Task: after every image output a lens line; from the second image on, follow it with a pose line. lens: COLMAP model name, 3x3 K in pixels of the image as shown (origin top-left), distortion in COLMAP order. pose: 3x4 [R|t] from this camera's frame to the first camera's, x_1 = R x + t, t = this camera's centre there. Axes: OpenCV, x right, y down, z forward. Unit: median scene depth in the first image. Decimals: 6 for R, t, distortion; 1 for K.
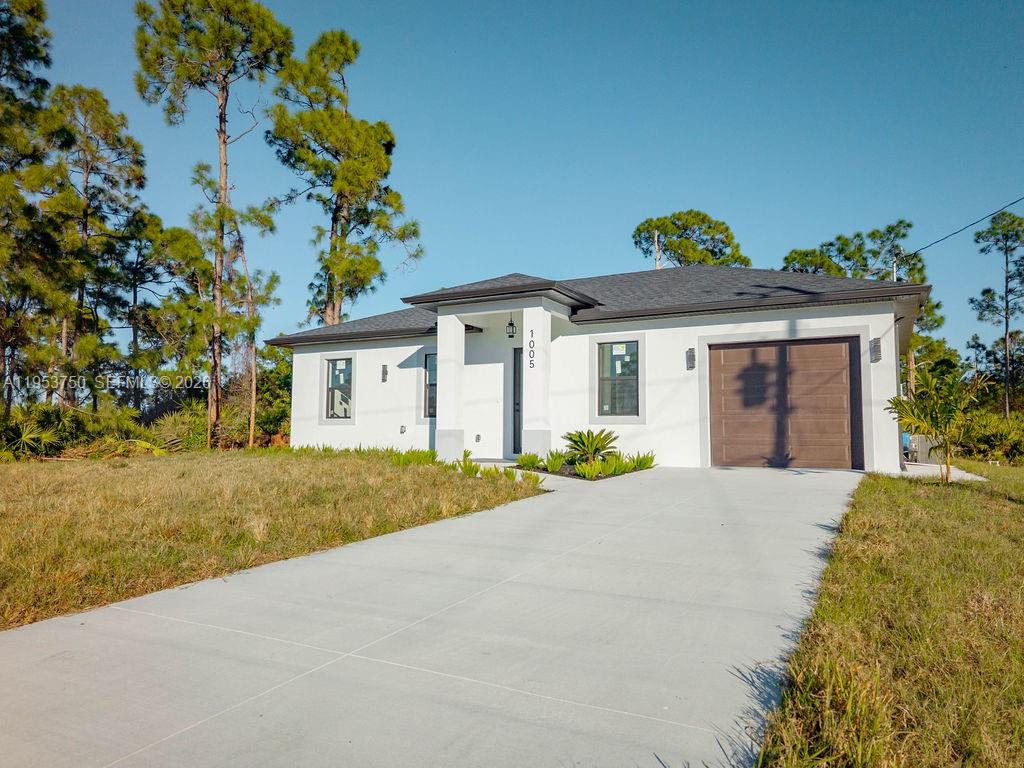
lens RADIAL K [[710.2, 0, 512.0], [0, 710.2, 384.0], [0, 0, 1]] dist [0.000741, -0.002239]
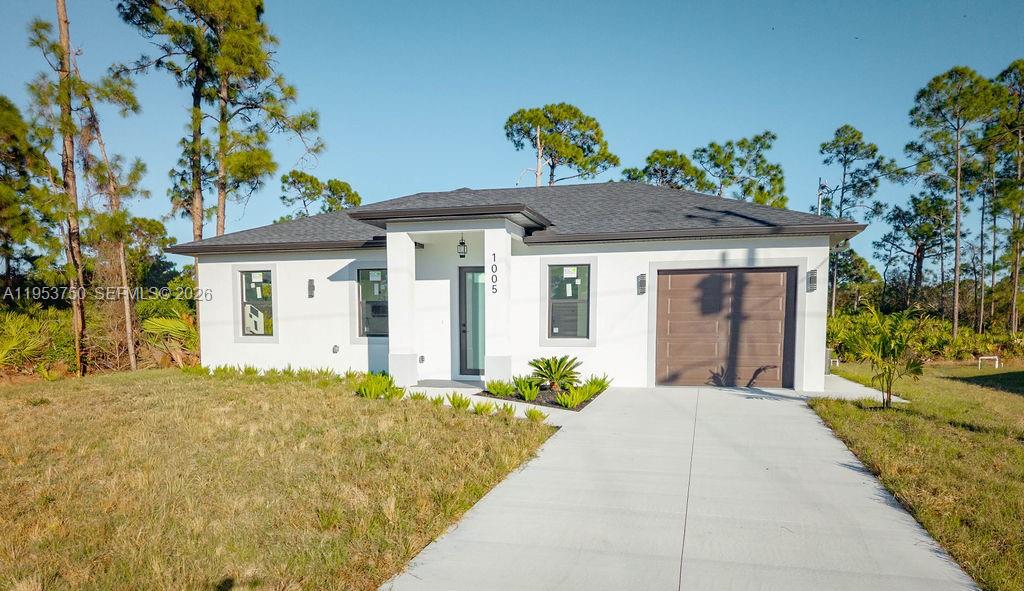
lens RADIAL K [[708.9, 0, 512.9], [0, 708.9, 389.7], [0, 0, 1]] dist [0.017894, -0.025896]
pose [[0.975023, -0.023277, 0.220880, -0.097120], [-0.013312, 0.986580, 0.162733, -0.029322], [-0.221703, -0.161609, 0.961629, 0.014409]]
